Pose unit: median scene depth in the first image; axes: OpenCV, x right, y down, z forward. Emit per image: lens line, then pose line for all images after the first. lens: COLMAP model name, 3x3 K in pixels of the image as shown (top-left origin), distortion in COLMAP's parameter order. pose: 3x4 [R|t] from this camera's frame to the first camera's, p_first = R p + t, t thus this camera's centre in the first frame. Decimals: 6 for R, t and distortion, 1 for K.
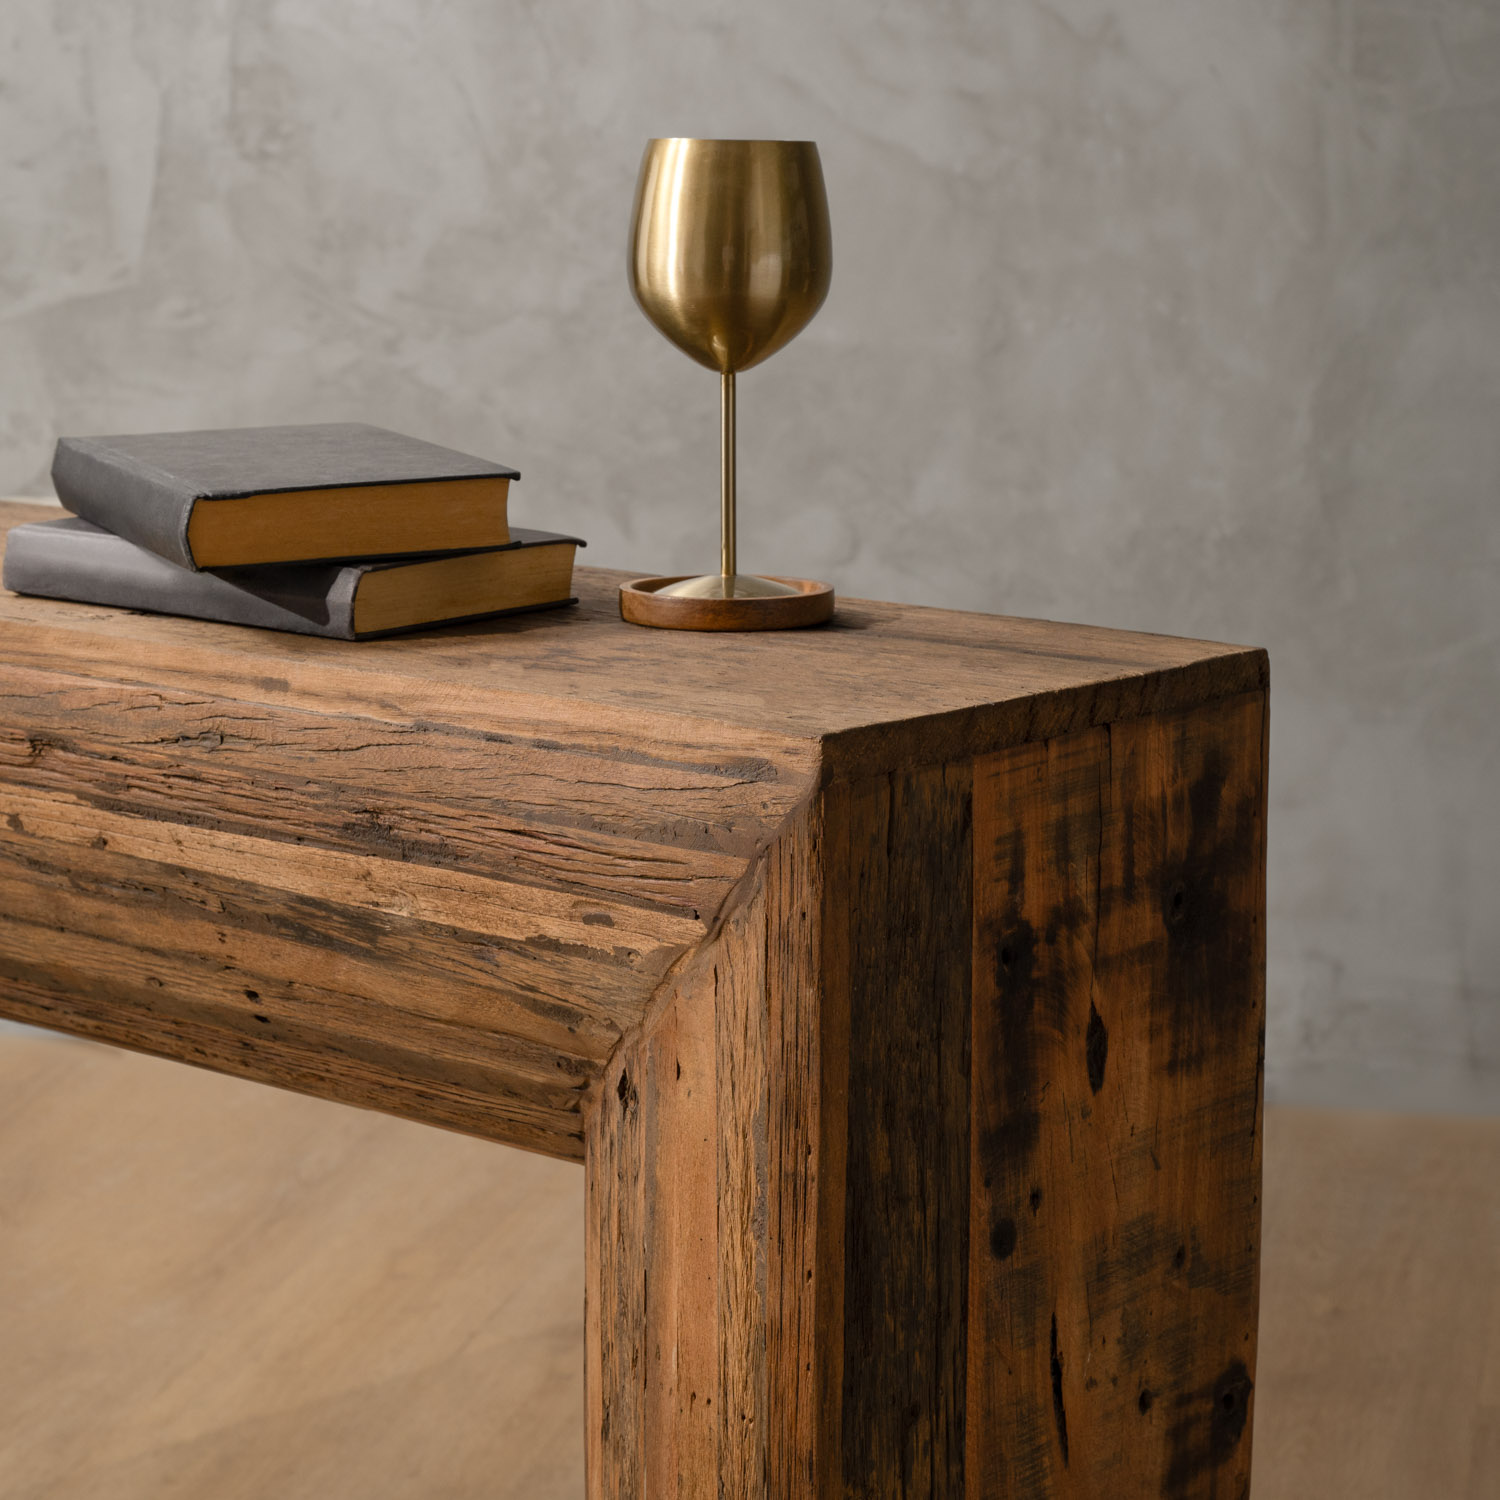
lens RADIAL K [[3815.8, 0, 750.0], [0, 3815.8, 750.0], [0, 0, 1]] dist [0.016816, 0.191449]
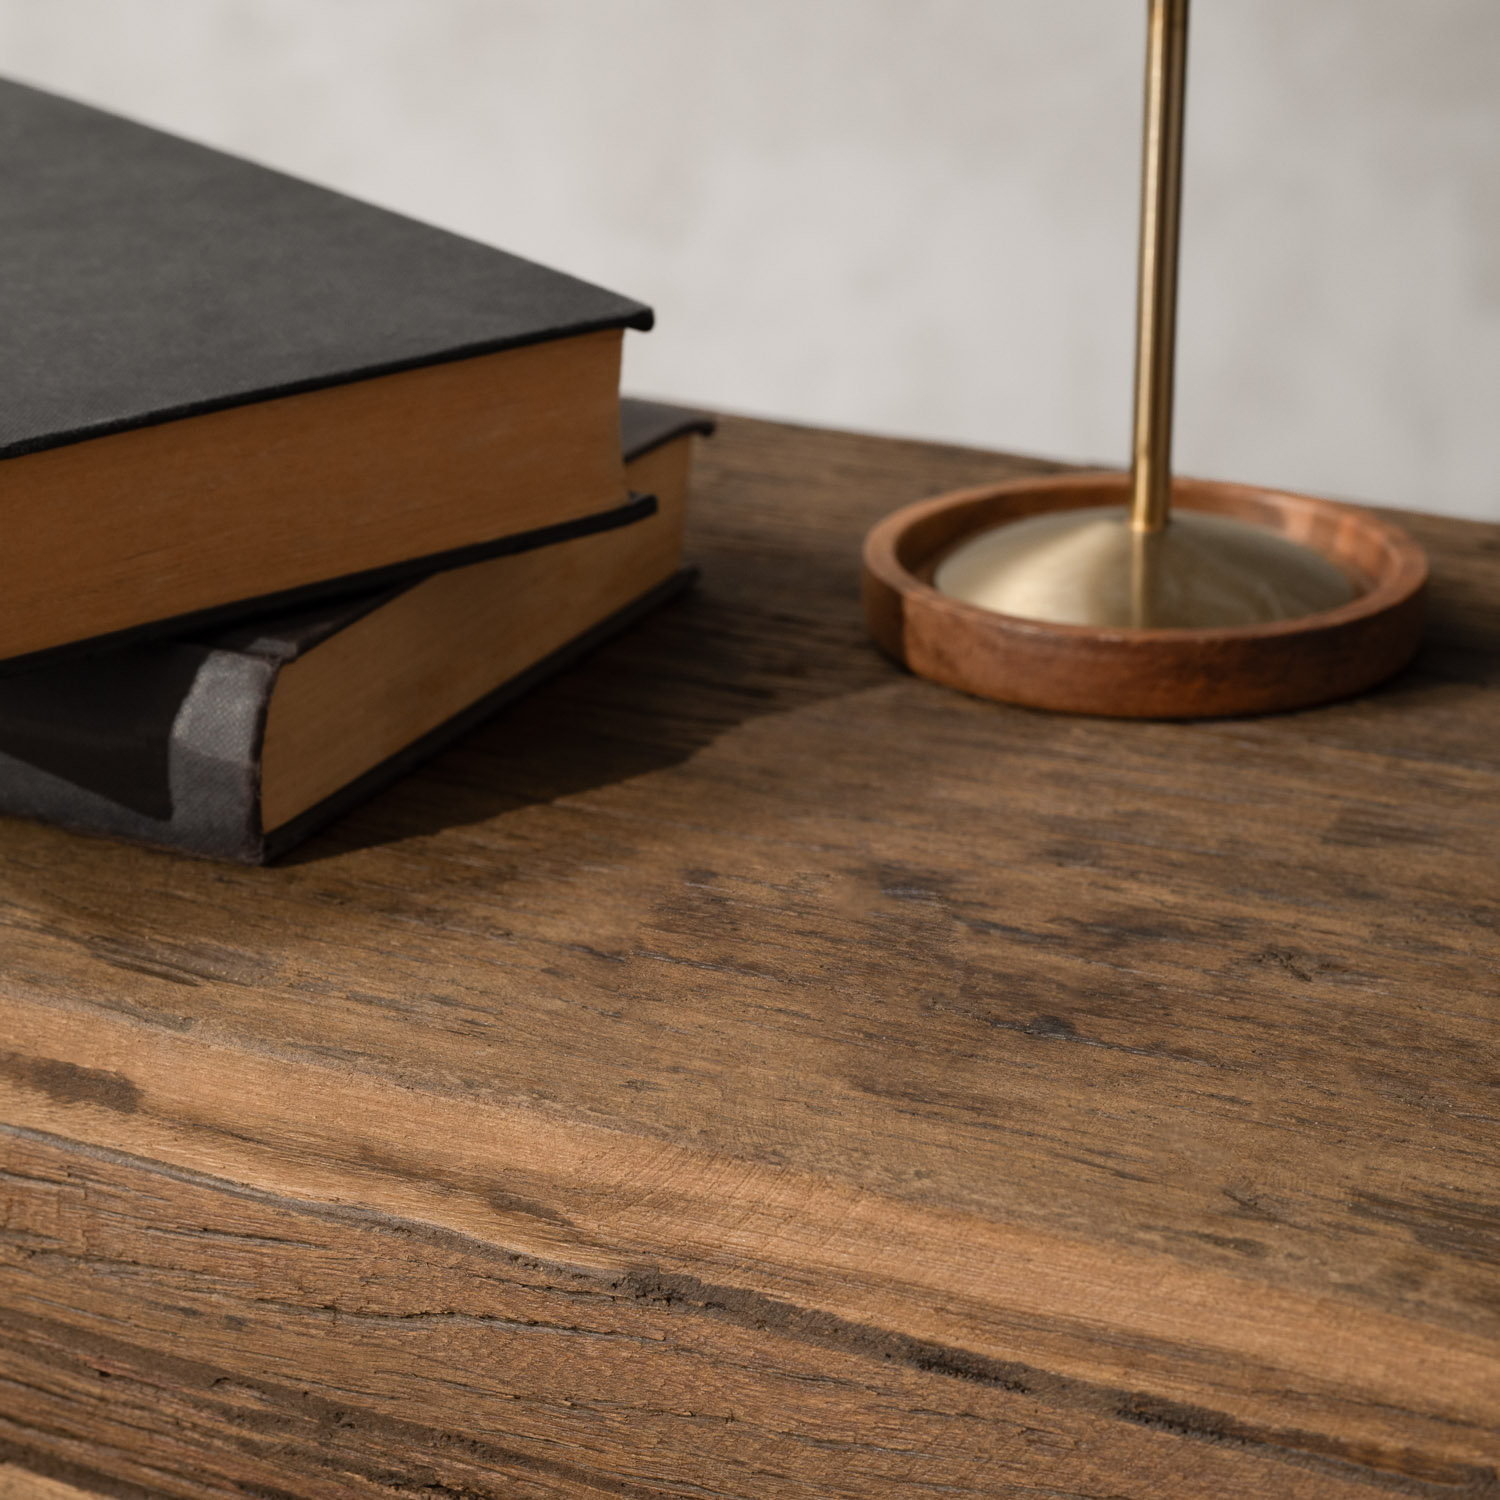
lens RADIAL K [[3815.8, 0, 750.0], [0, 3815.8, 750.0], [0, 0, 1]] dist [0.016816, 0.191449]
pose [[0.973137, -0.079720, 0.215985, -0.138401], [0.038304, 0.981123, 0.189555, -0.104724], [-0.227019, -0.176190, 0.957820, 0.689225]]
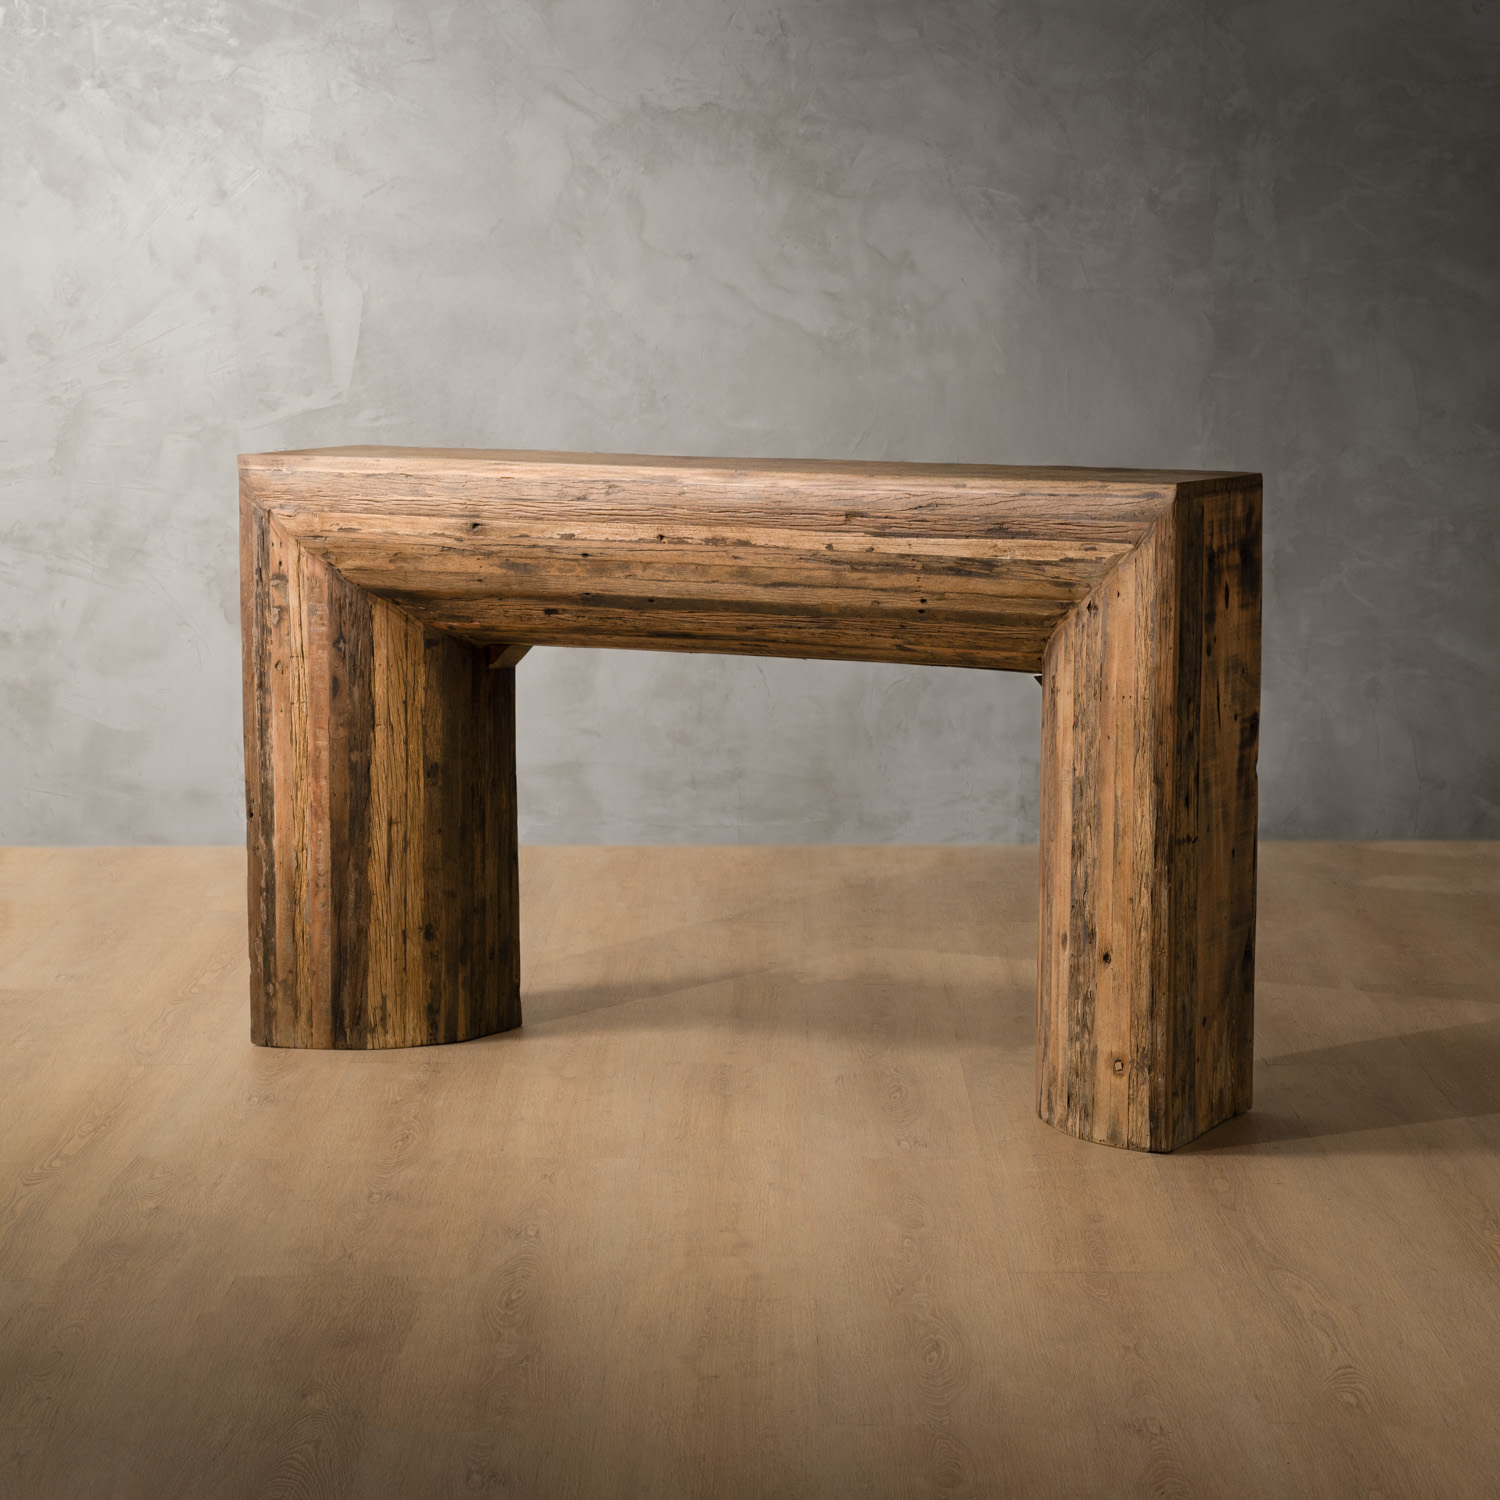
lens RADIAL K [[3815.8, 0, 750.0], [0, 3815.8, 750.0], [0, 0, 1]] dist [0.016816, 0.191449]
pose [[0.976842, -0.026022, 0.212372, -0.951508], [0.036740, 0.998234, -0.046676, 0.333502], [-0.210783, 0.053397, 0.976073, -1.953794]]
